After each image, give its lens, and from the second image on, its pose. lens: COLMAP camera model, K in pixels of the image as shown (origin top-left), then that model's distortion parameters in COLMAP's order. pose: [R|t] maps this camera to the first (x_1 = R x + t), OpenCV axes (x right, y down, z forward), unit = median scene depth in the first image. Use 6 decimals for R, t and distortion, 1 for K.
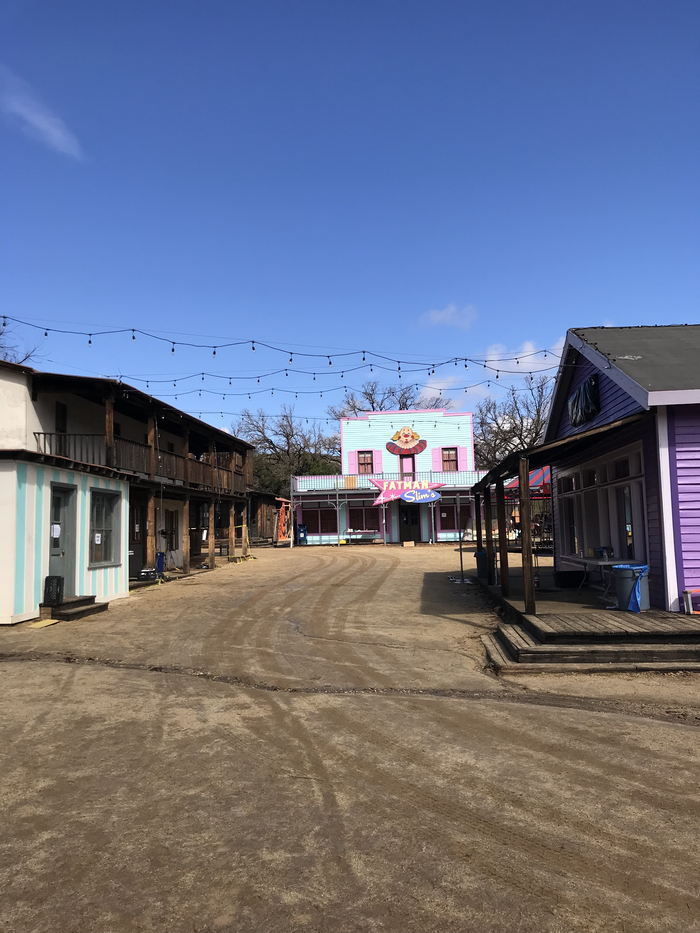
lens RADIAL K [[761.6, 0, 348.8], [0, 761.6, 463.3], [0, 0, 1]] dist [0.072921, -0.006058]
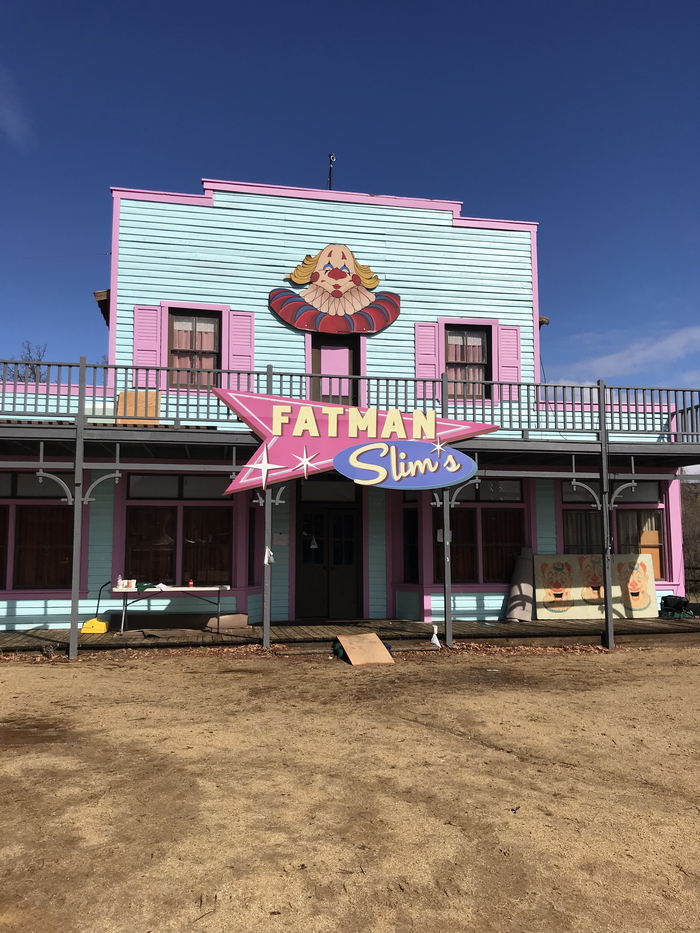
lens RADIAL K [[761.6, 0, 358.7], [0, 761.6, 463.5], [0, 0, 1]] dist [0.072921, -0.006058]
pose [[0.956860, 0.054557, 0.285380, 0.000653], [-0.049601, 0.998467, -0.024572, 0.048033], [-0.286283, 0.009356, 0.958099, 0.719979]]
